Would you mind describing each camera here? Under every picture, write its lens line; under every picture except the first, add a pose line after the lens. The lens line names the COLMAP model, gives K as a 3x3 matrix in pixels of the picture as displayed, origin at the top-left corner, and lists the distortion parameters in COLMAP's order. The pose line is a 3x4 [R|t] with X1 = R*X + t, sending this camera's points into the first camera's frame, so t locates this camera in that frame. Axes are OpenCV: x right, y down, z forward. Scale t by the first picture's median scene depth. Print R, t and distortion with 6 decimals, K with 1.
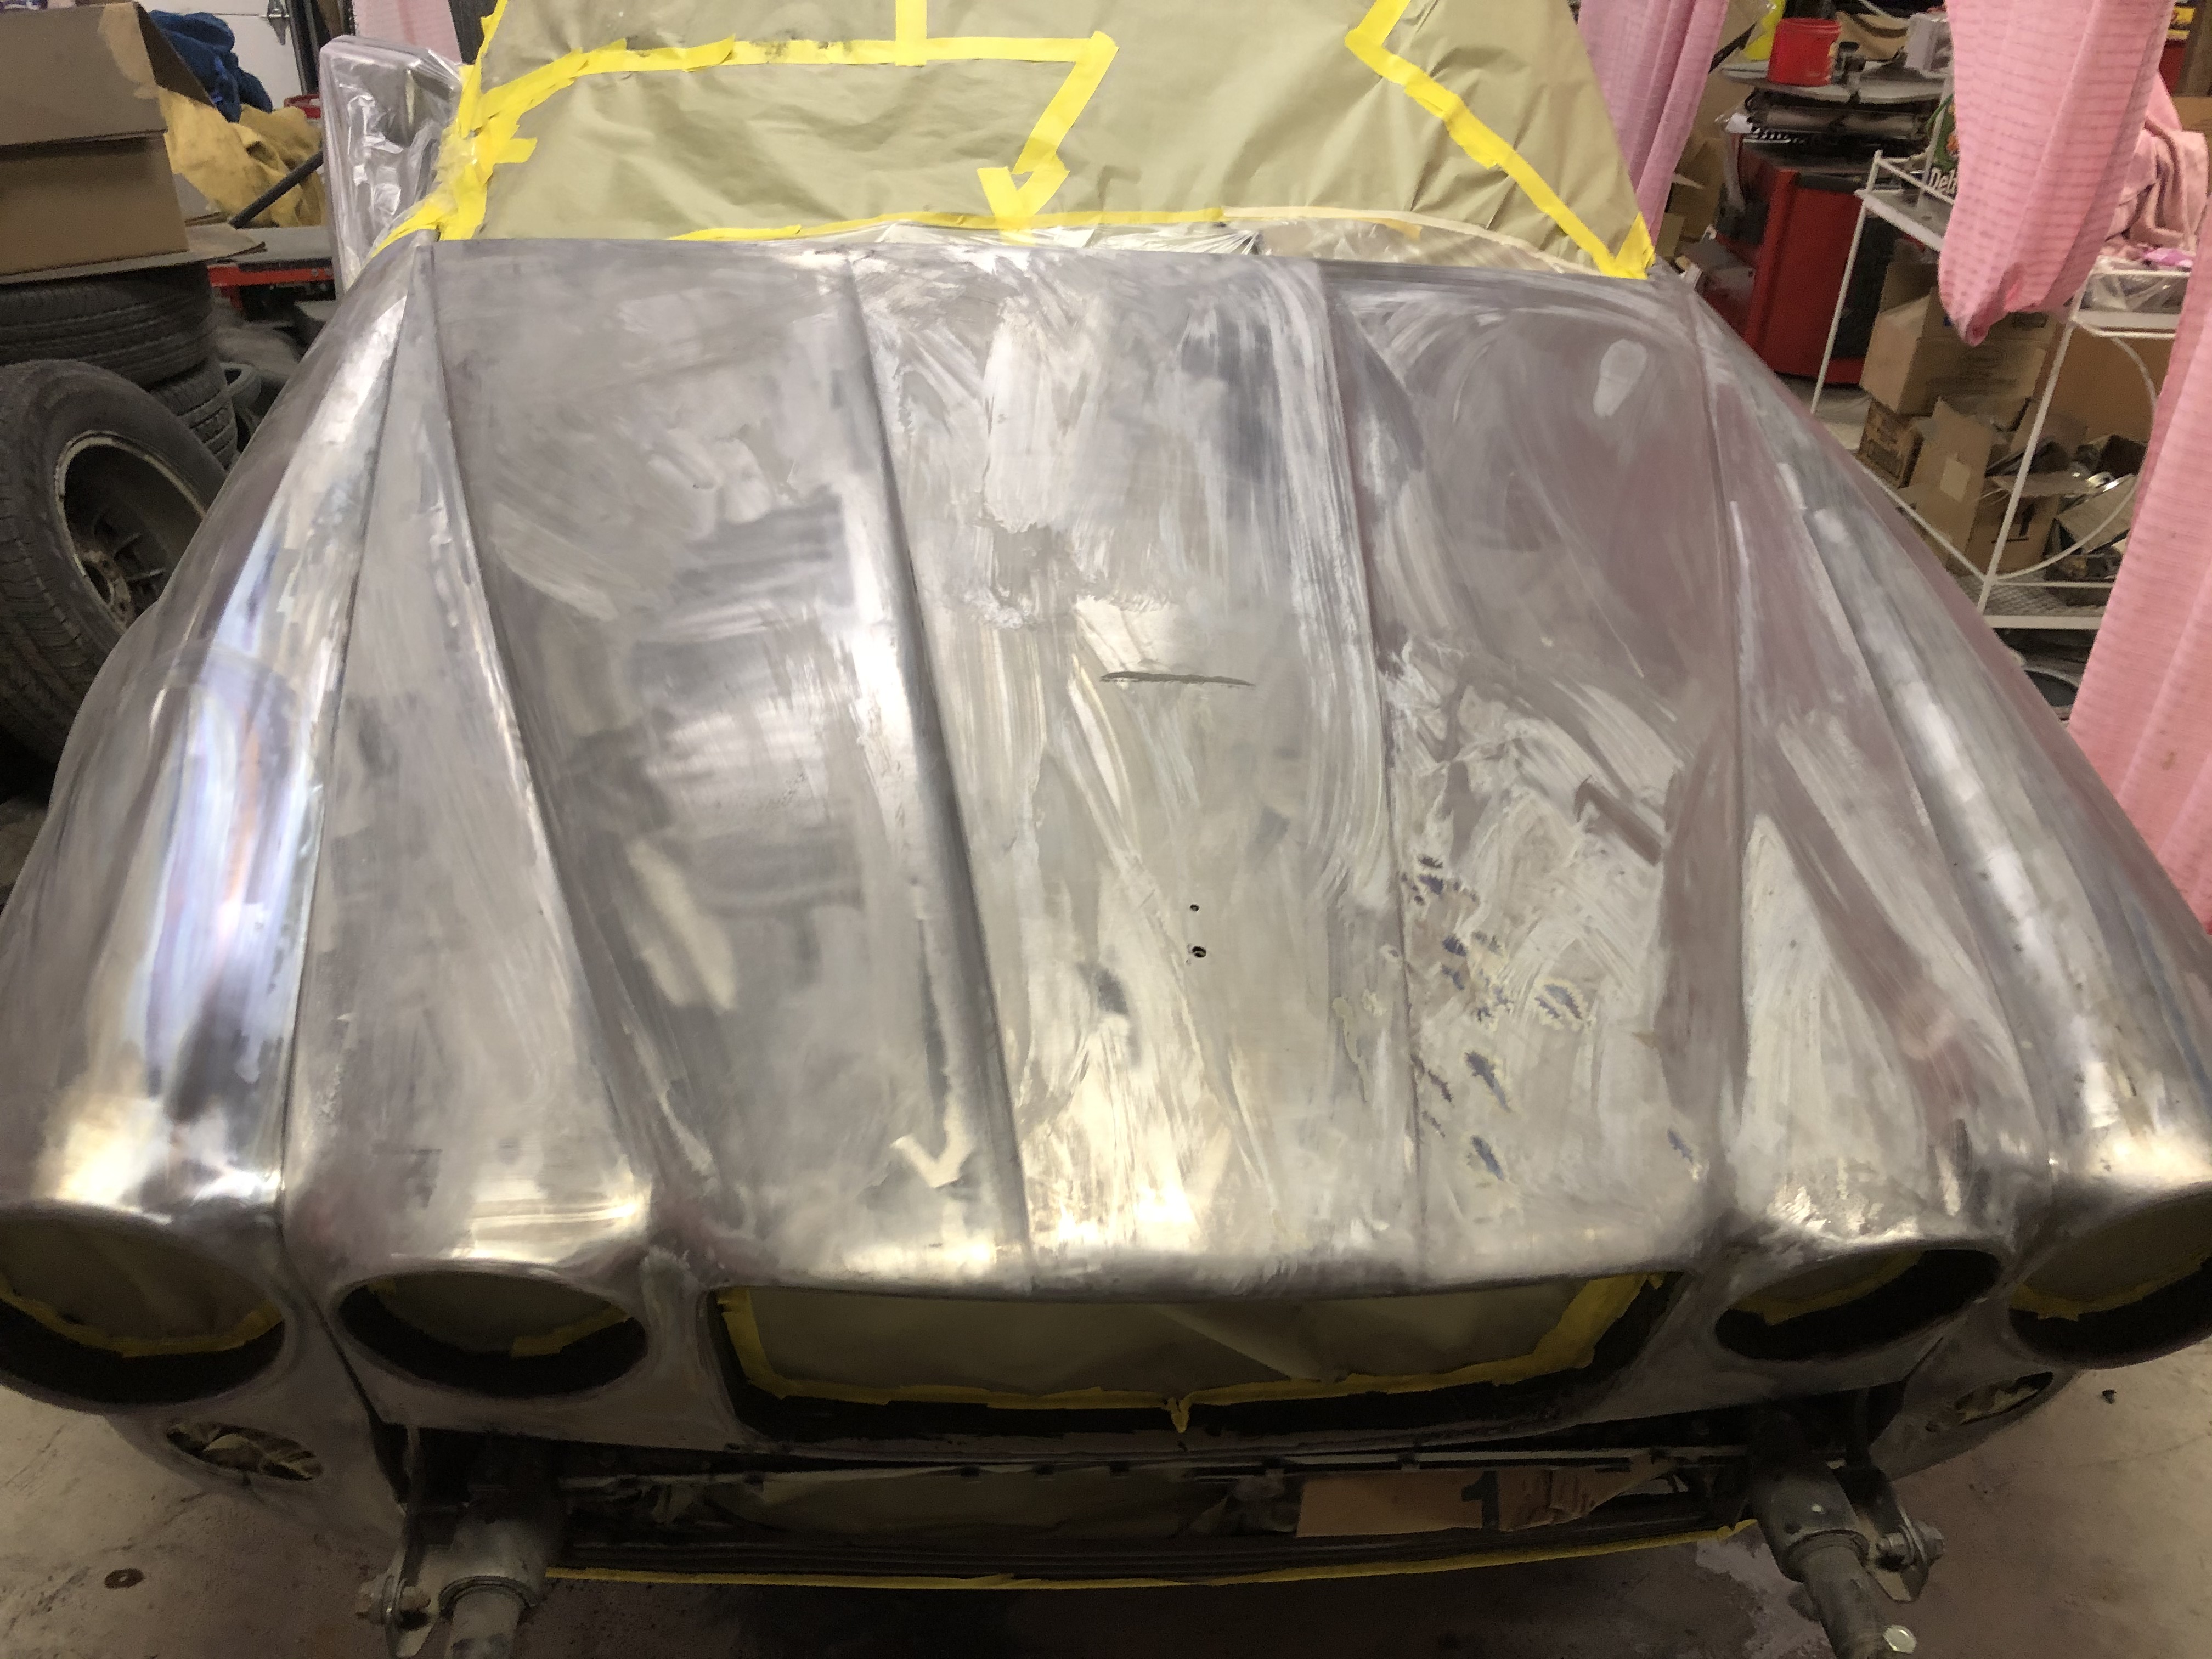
lens RADIAL K [[1788.0, 0, 1095.9], [0, 1788.0, 831.6], [0, 0, 1]] dist [0.026558, -0.019188]
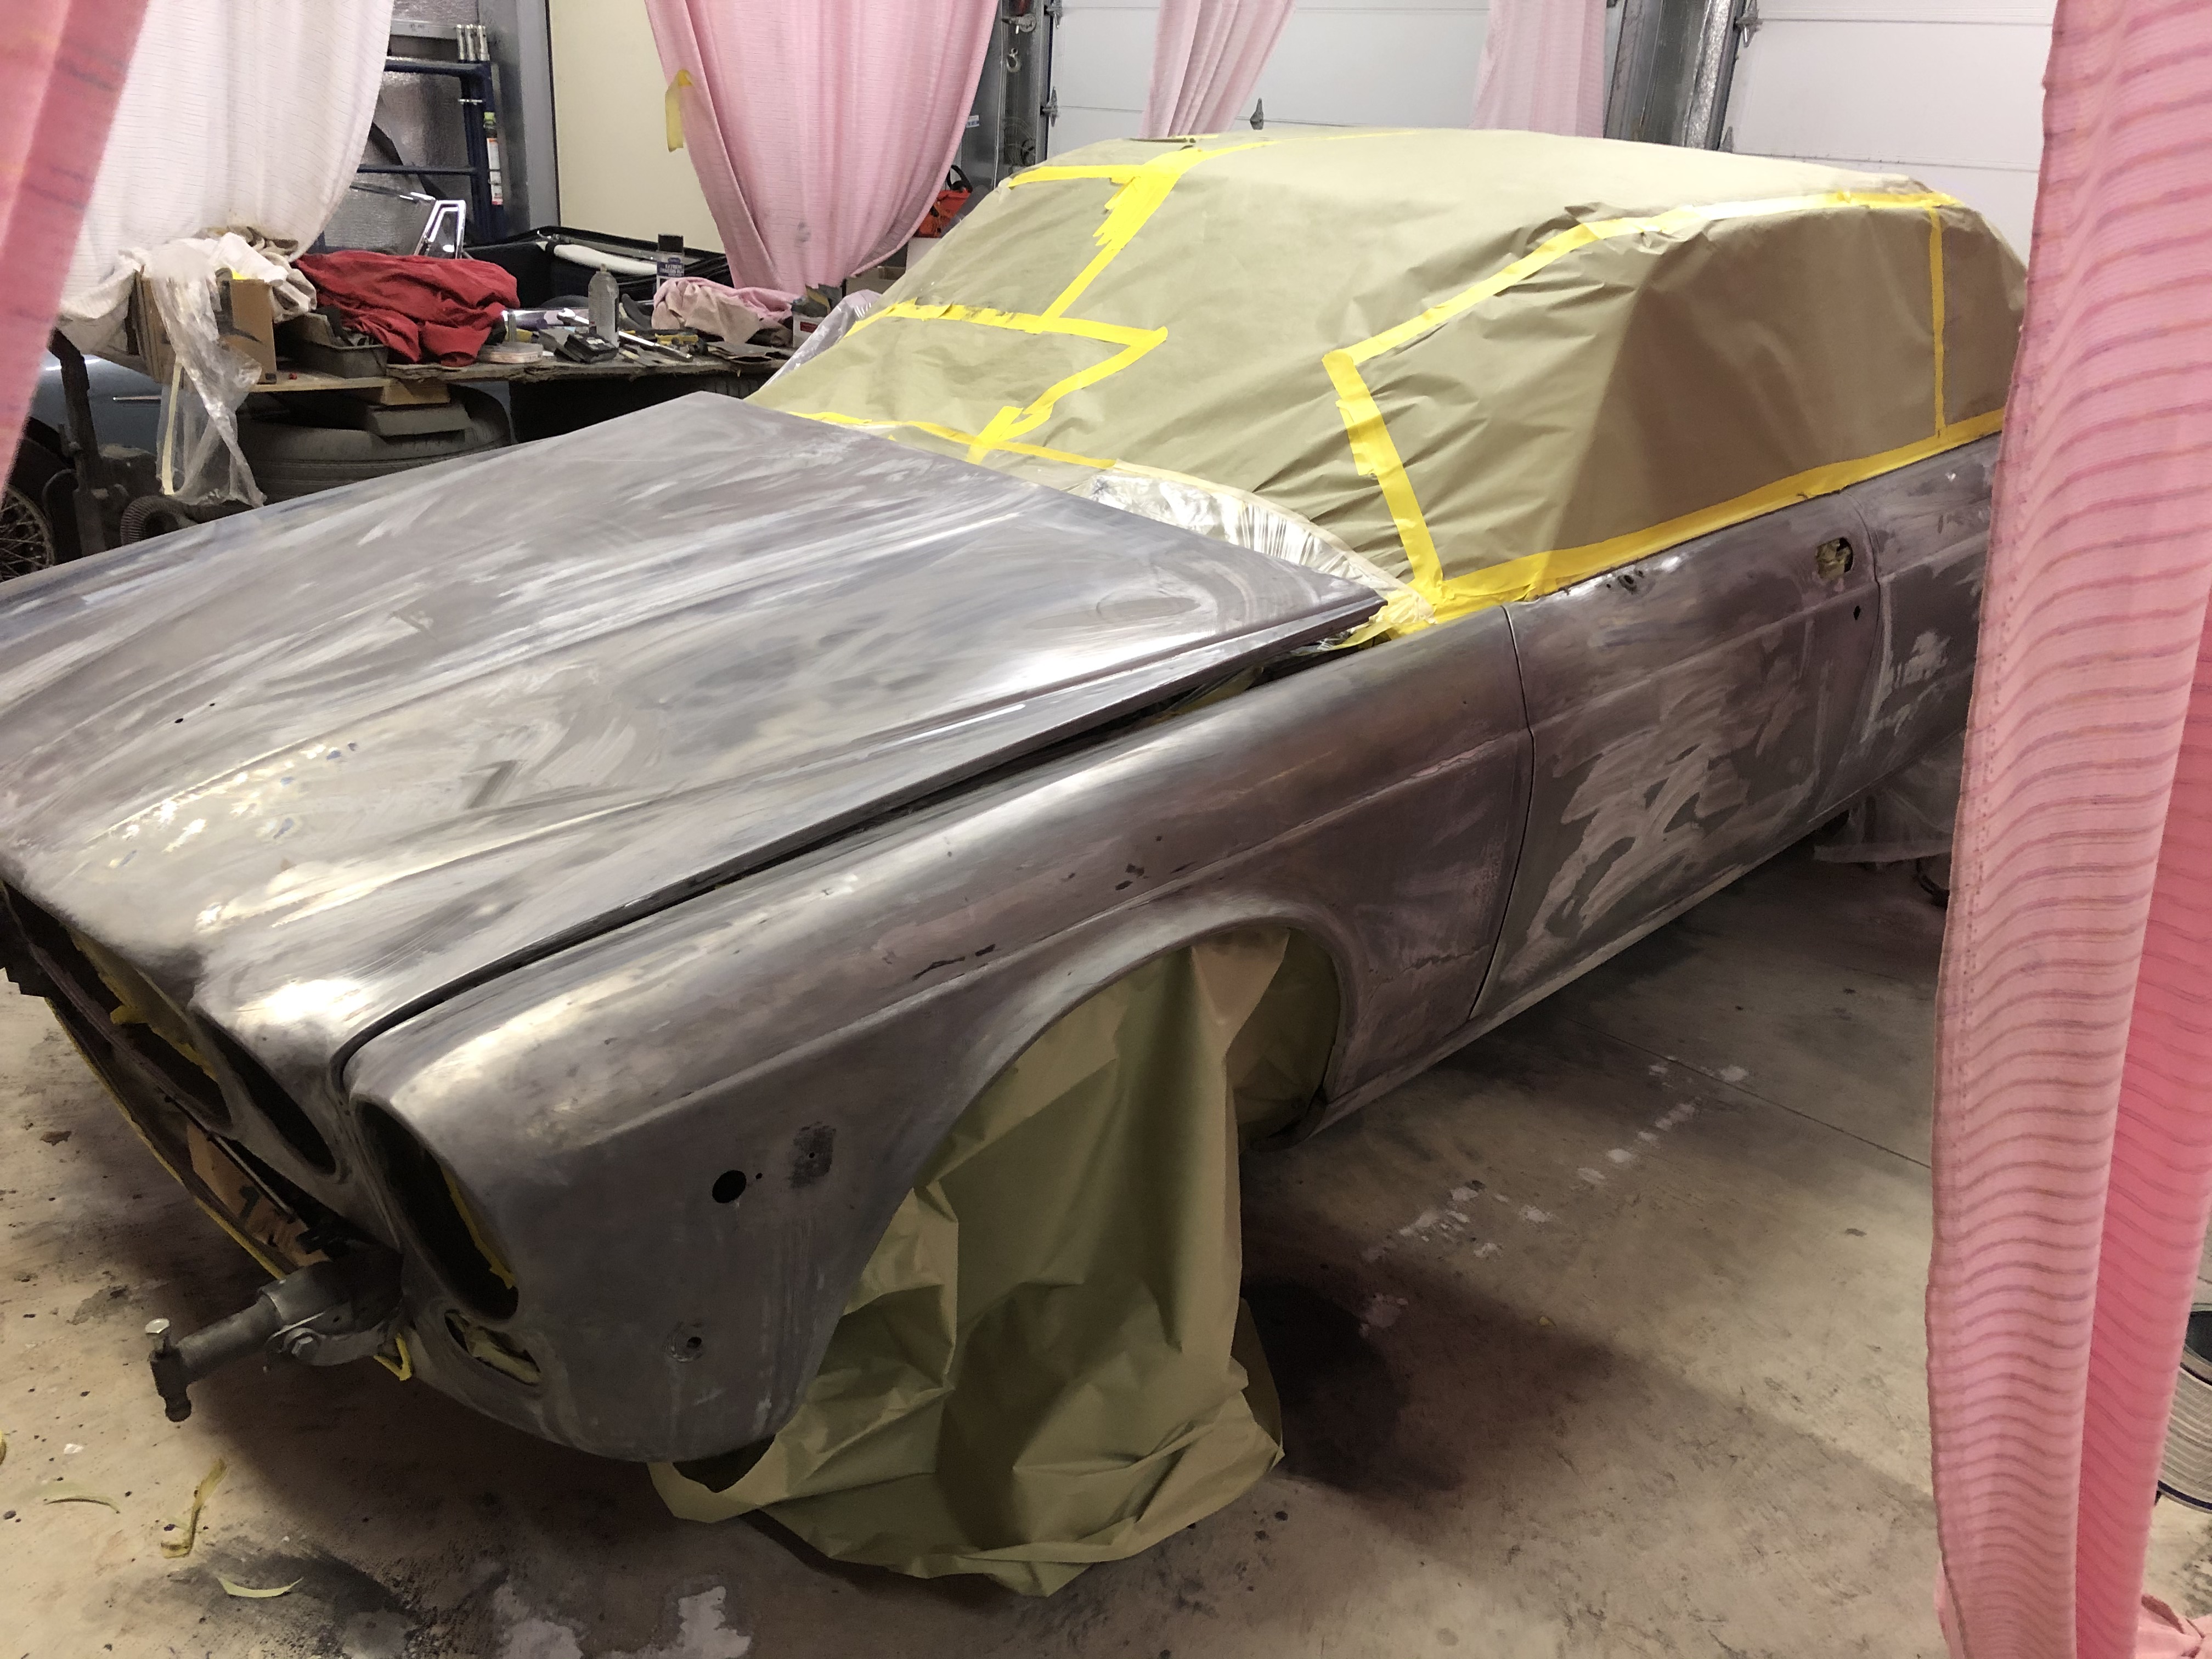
lens RADIAL K [[1788.0, 0, 1111.9], [0, 1788.0, 830.1], [0, 0, 1]] dist [0.026558, -0.019188]
pose [[0.671318, 0.287536, -0.683122, 0.960879], [-0.418297, 0.907849, -0.028941, -0.081083], [0.611850, 0.305176, 0.729731, 0.186521]]
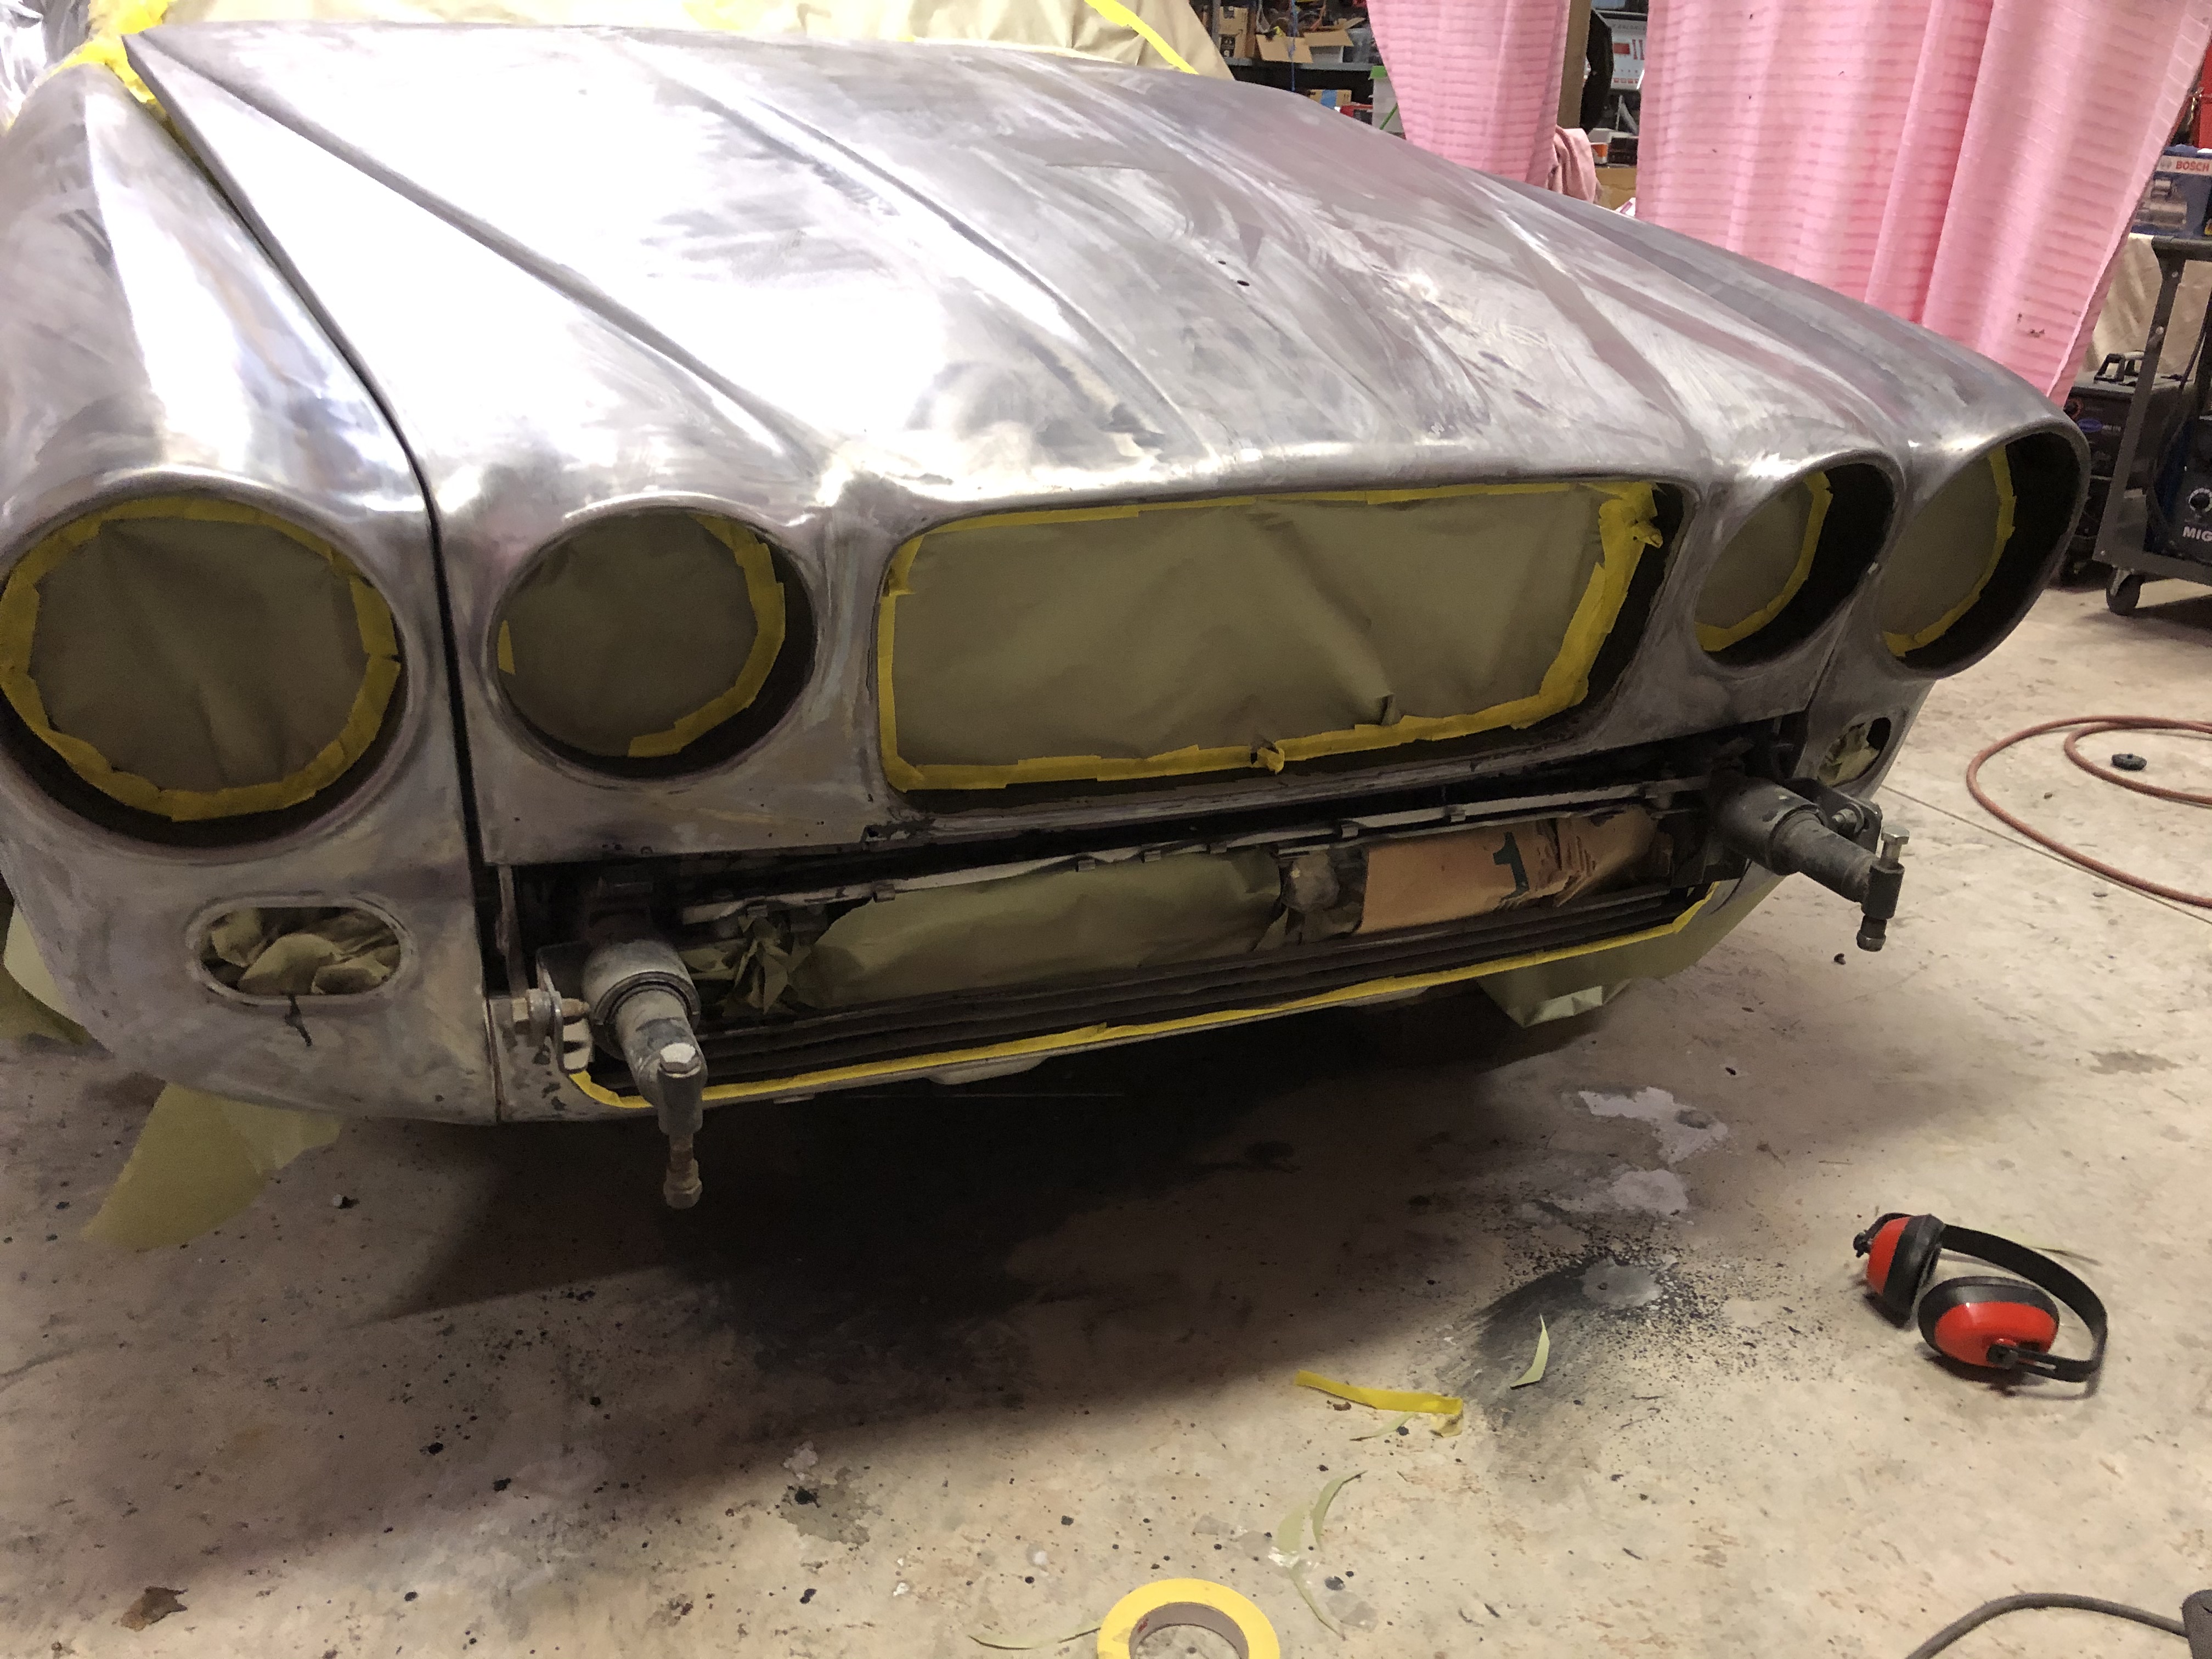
lens RADIAL K [[1788.0, 0, 1096.1], [0, 1788.0, 812.1], [0, 0, 1]] dist [0.026558, -0.019188]
pose [[0.942737, -0.131985, 0.306313, -0.219581], [0.181360, 0.973591, -0.138666, 0.280856], [-0.279922, 0.186279, 0.941777, 0.028085]]
